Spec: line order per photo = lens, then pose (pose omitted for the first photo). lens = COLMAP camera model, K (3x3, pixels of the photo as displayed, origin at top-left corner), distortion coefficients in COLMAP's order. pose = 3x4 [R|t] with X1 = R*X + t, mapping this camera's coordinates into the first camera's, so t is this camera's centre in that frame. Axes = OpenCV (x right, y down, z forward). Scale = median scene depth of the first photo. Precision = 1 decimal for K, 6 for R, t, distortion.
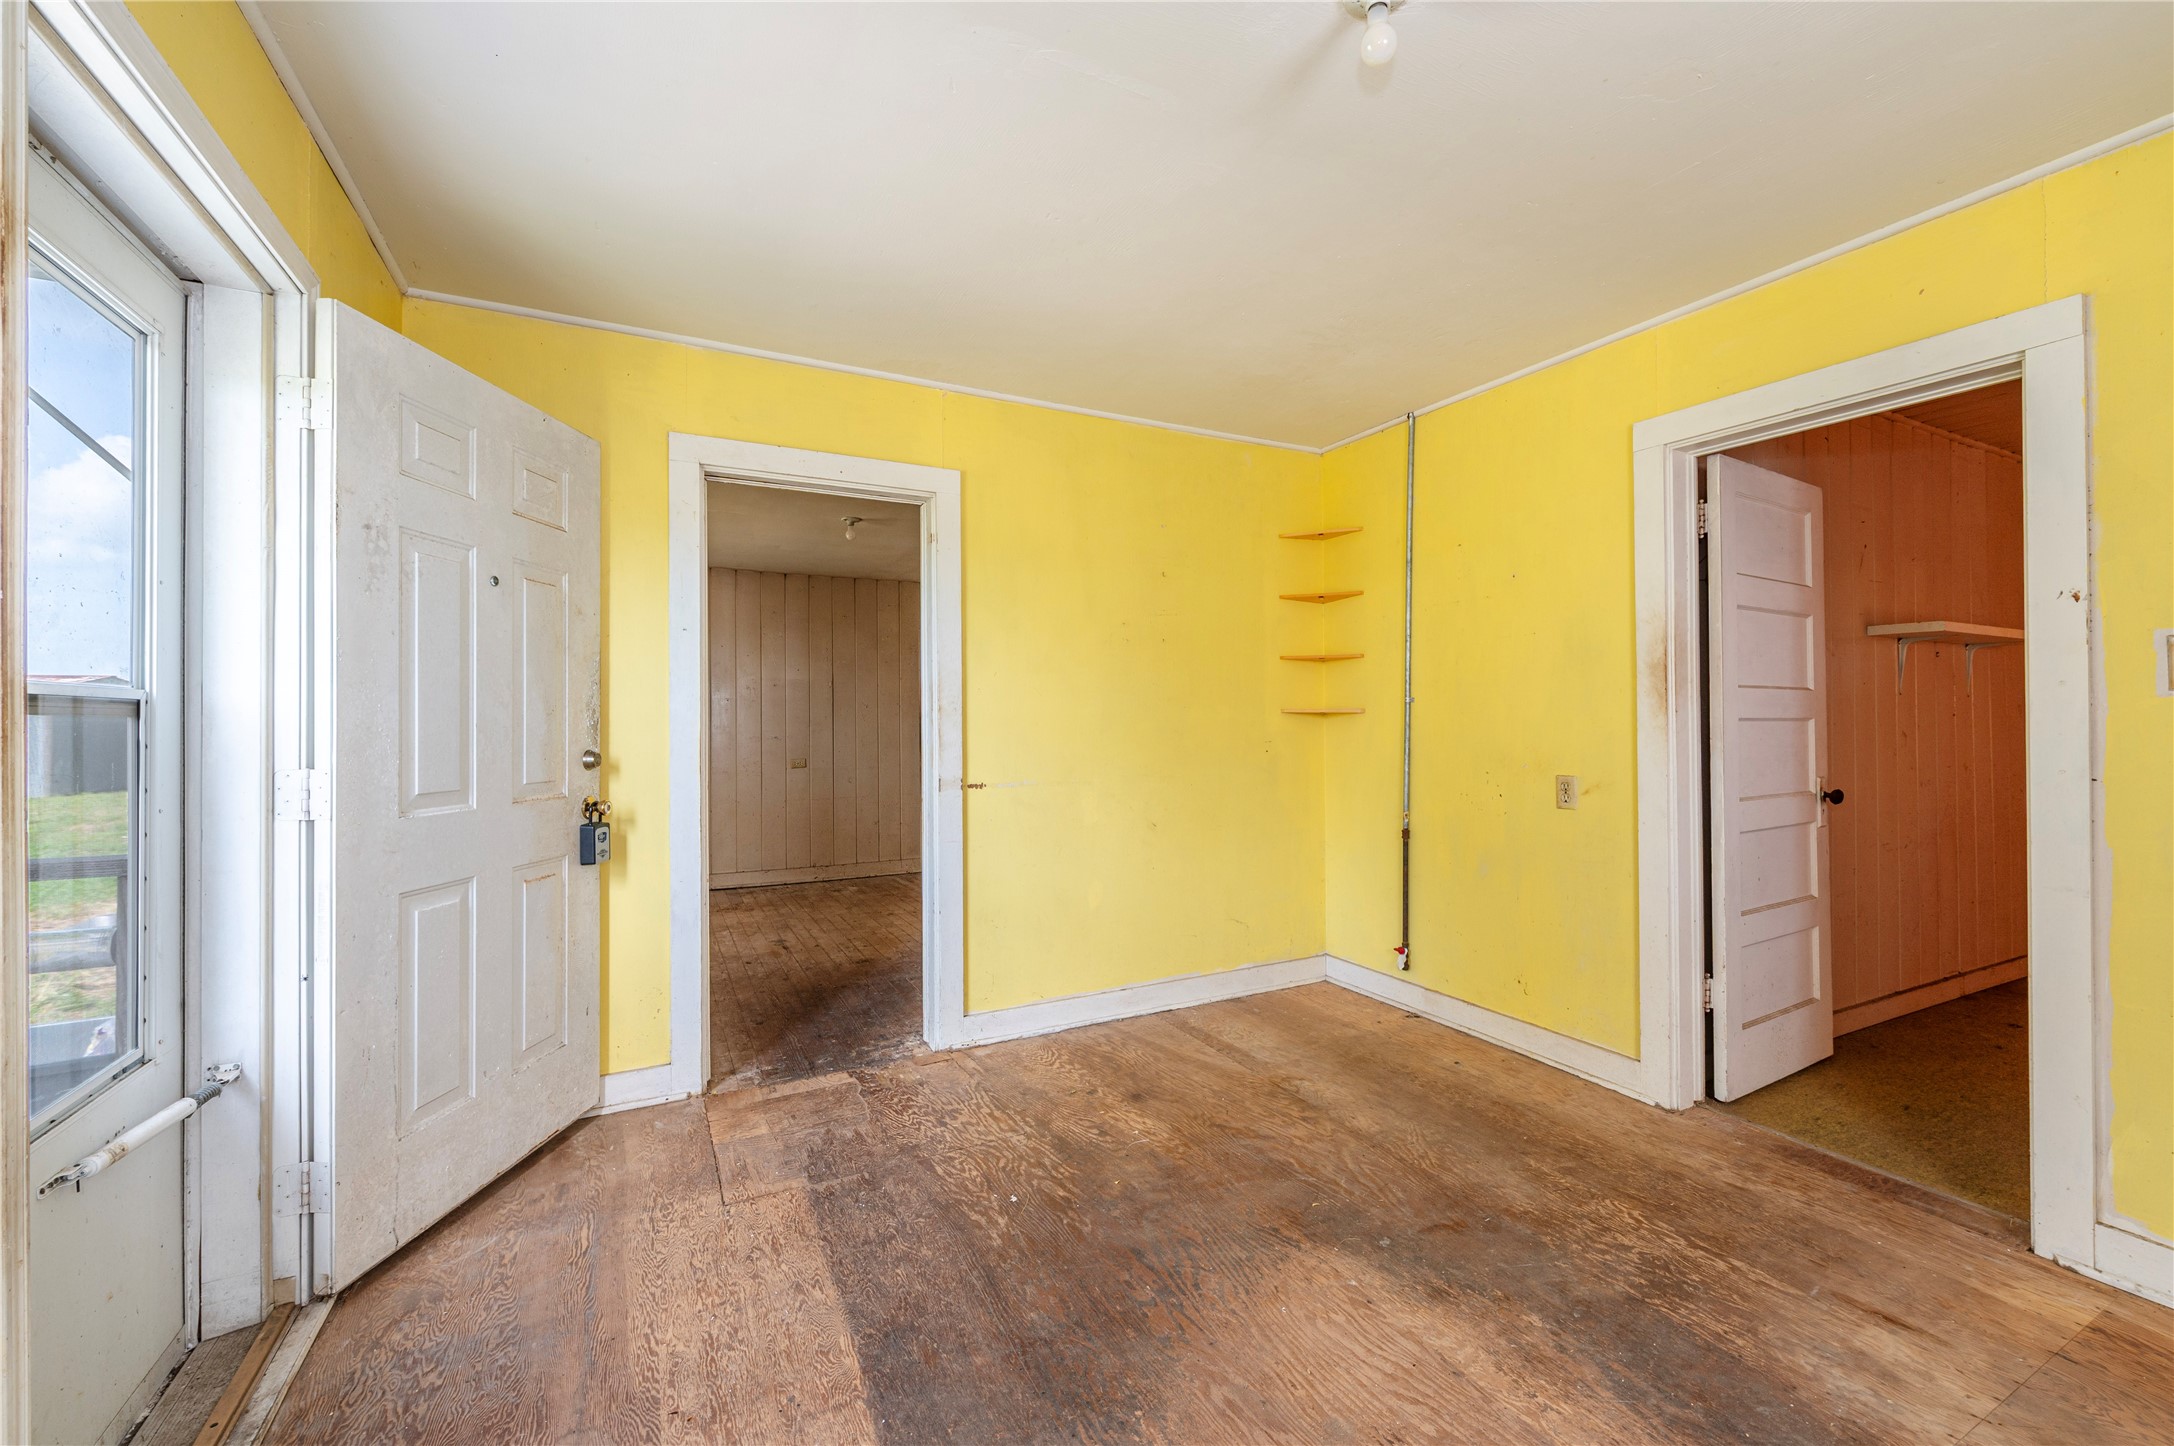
lens RADIAL K [[886.6, 0, 1088.1], [0, 886.6, 718.8], [0, 0, 1]] dist [0.001947, 0.000554]
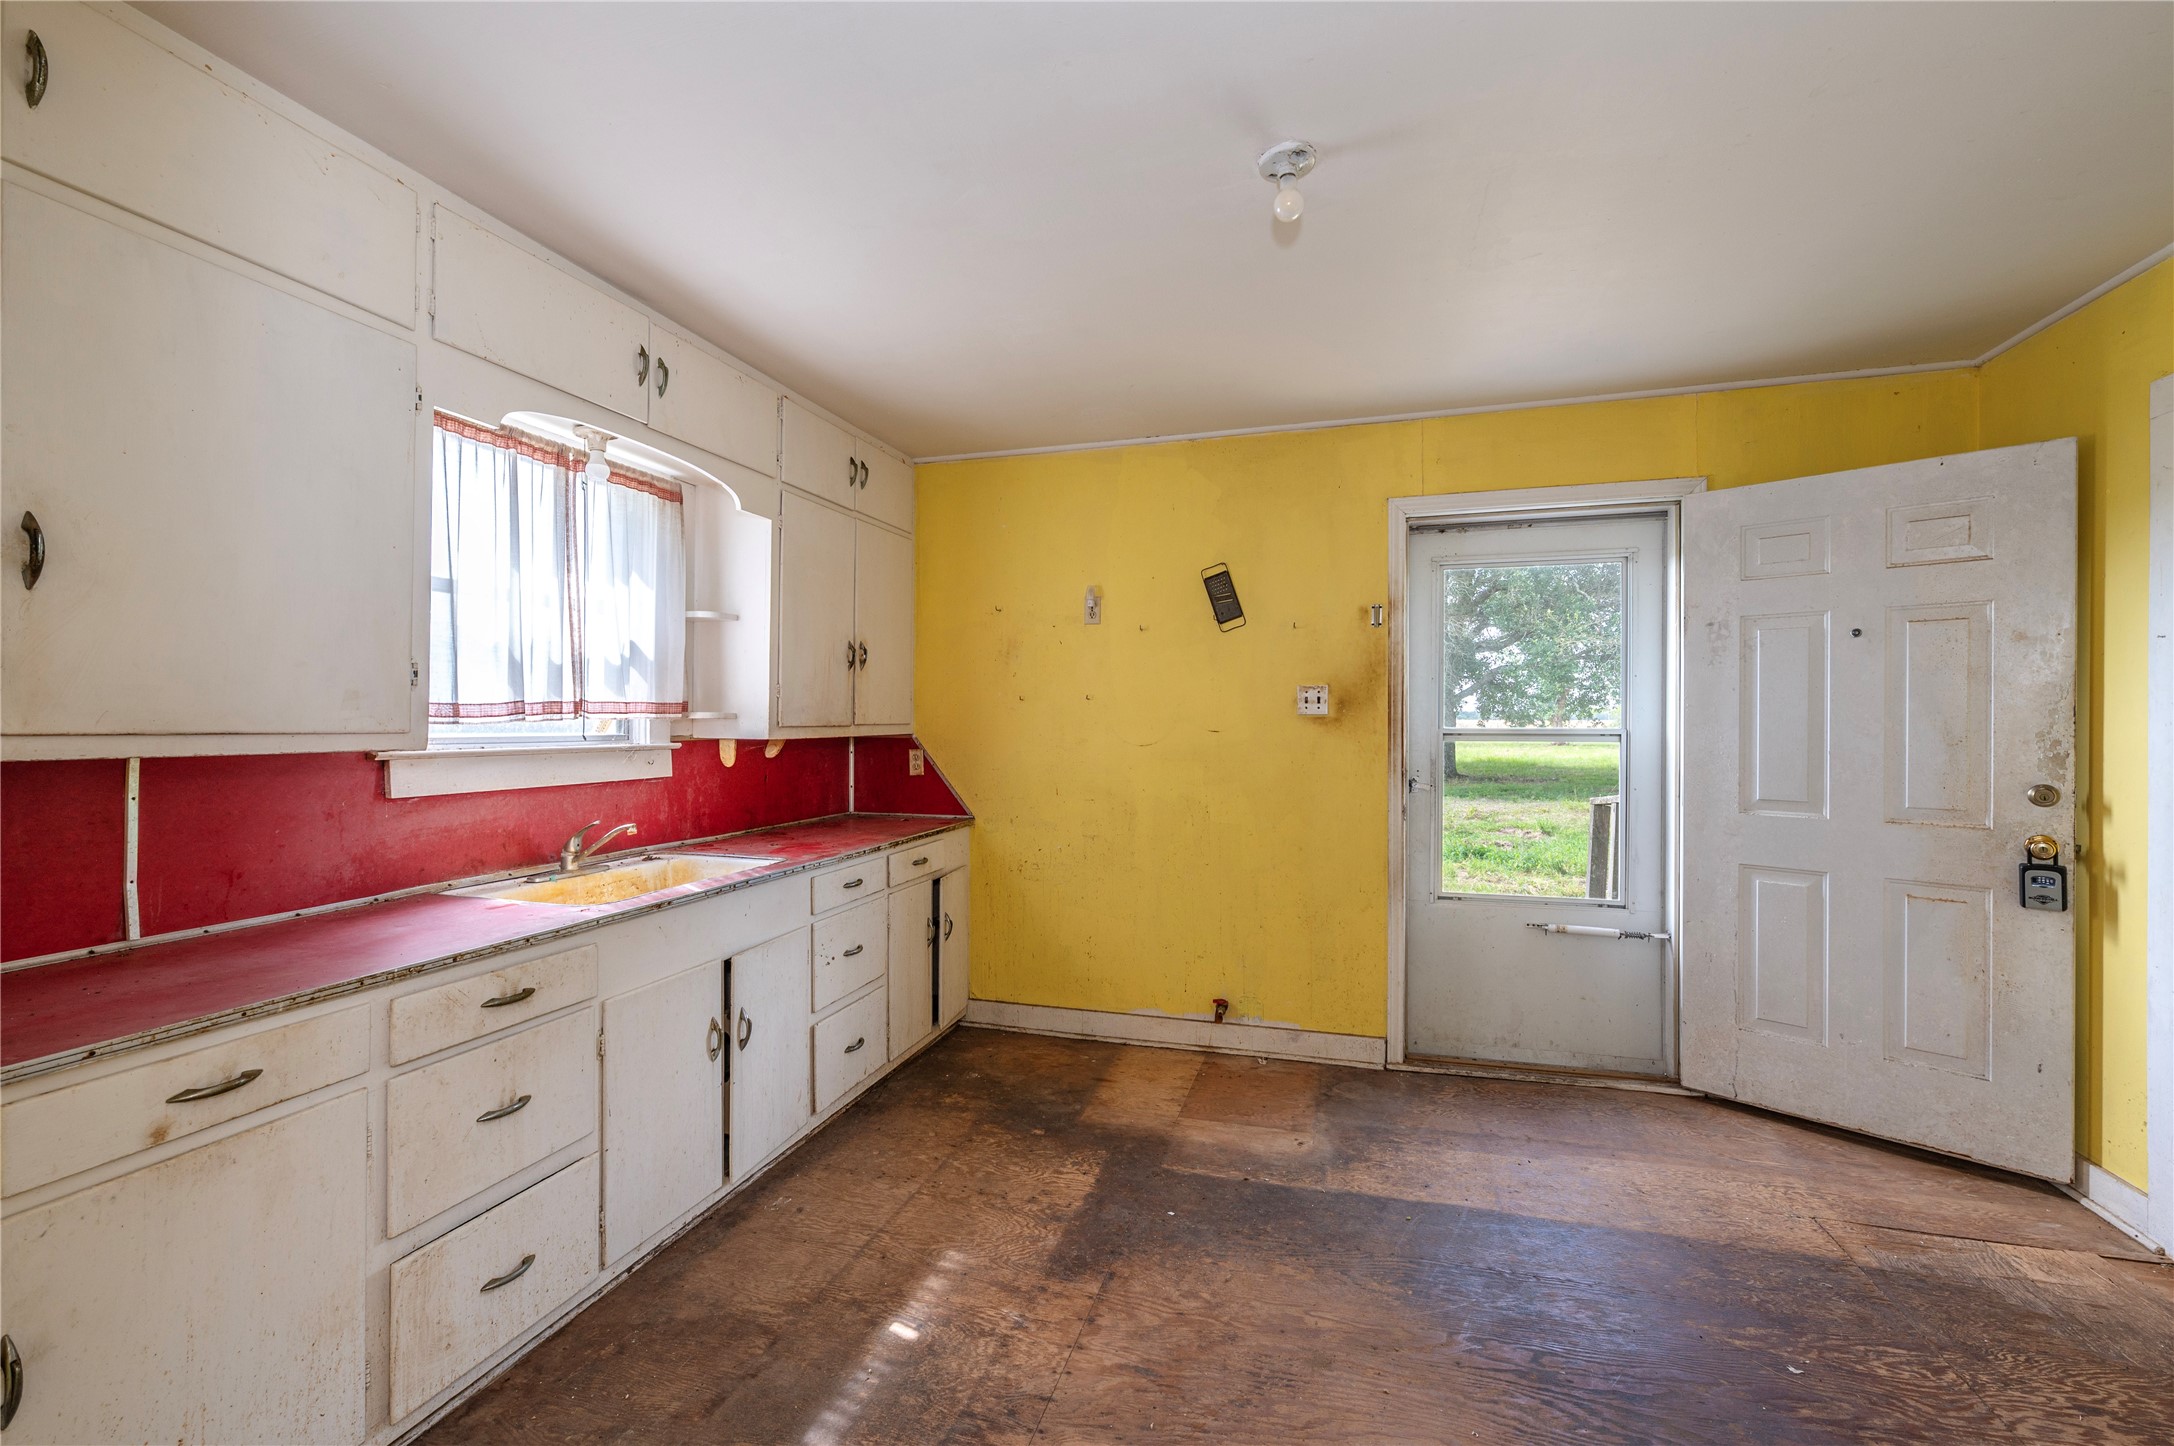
lens RADIAL K [[886.6, 0, 1076.2], [0, 886.6, 723.3], [0, 0, 1]] dist [0.001947, 0.000554]
pose [[-0.708847, 0.000294, -0.705362, 0.954620], [0.001694, 0.999998, -0.001285, -0.034396], [0.705360, -0.002105, -0.708846, 1.143003]]
